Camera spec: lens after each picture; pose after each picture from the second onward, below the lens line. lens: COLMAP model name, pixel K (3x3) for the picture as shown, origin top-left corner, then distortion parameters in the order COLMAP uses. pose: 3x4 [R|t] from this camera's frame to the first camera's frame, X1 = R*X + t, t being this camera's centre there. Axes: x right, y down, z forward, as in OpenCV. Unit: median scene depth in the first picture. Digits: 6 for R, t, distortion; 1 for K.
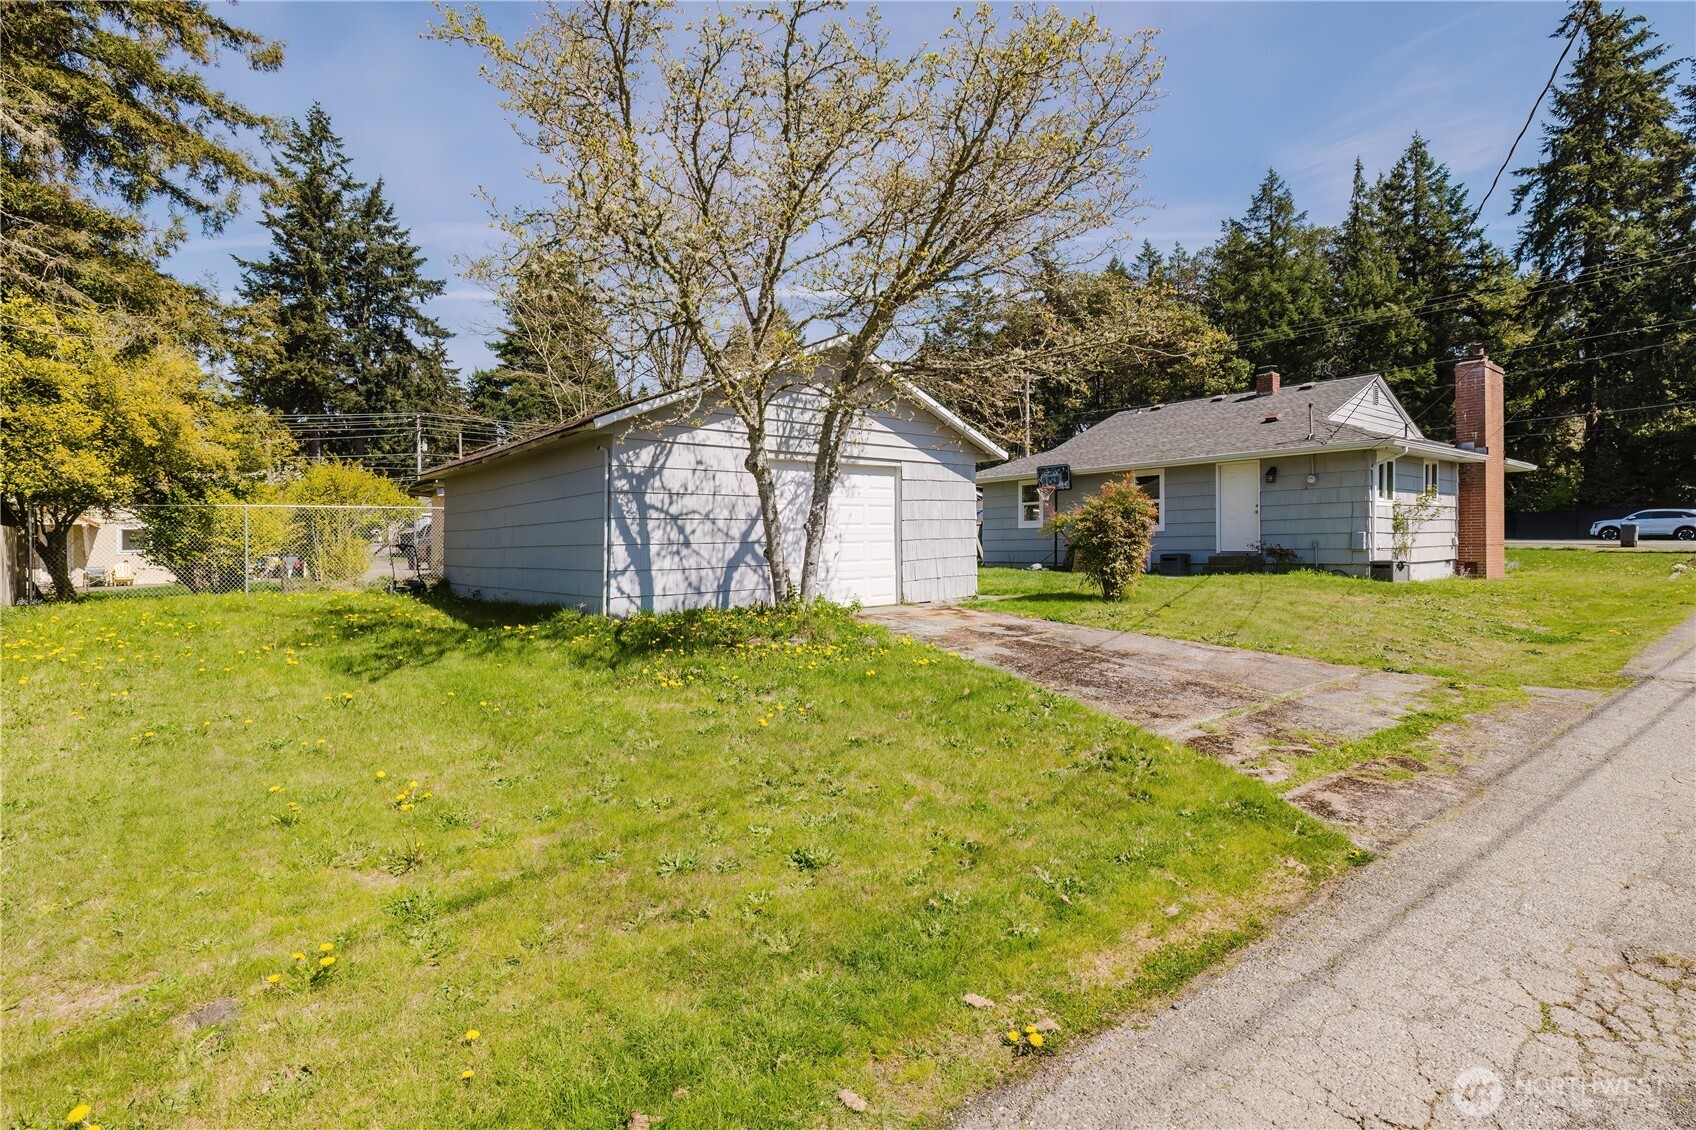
lens RADIAL K [[787.3, 0, 854.8], [0, 787.3, 559.5], [0, 0, 1]] dist [-0.022143, -0.001859]
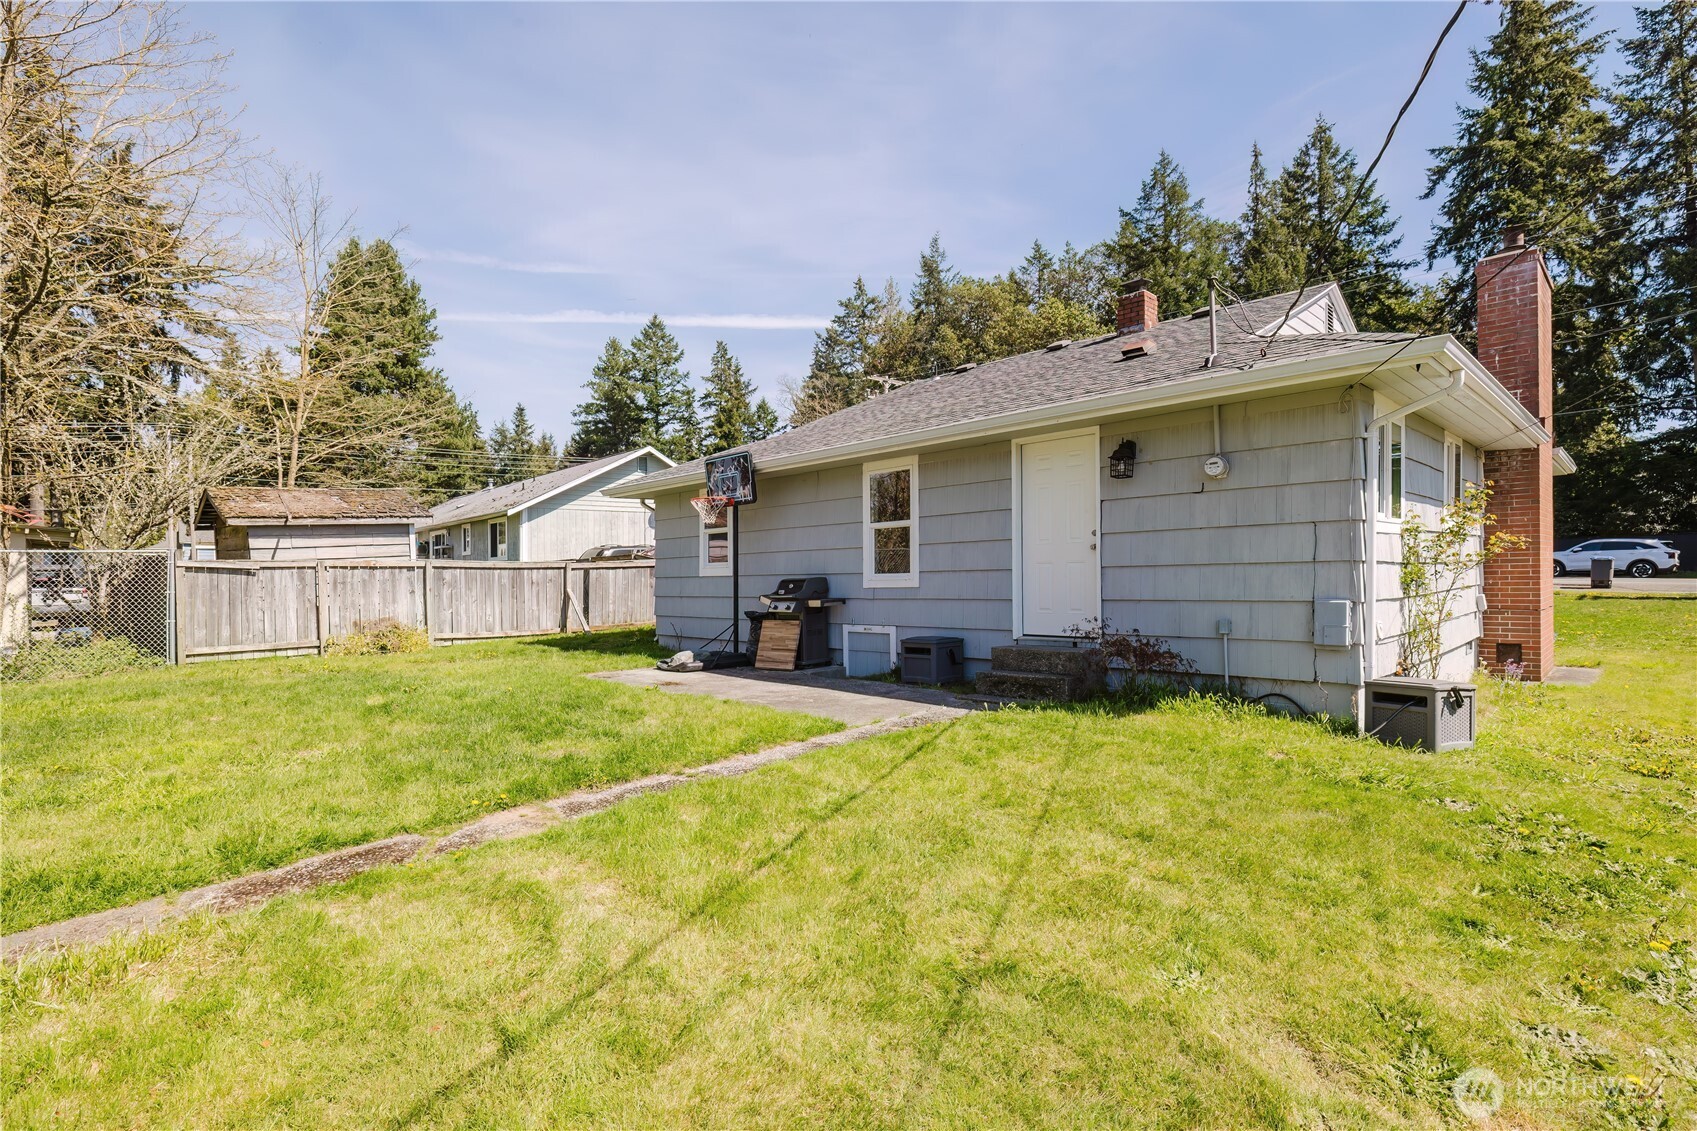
lens RADIAL K [[787.7, 0, 857.6], [0, 787.7, 580.6], [0, 0, 1]] dist [-0.022143, -0.001859]
pose [[0.994573, -0.006025, 0.103871, 0.109319], [0.007297, 0.999903, -0.011867, -0.012316], [-0.103789, 0.012560, 0.994520, 0.187735]]
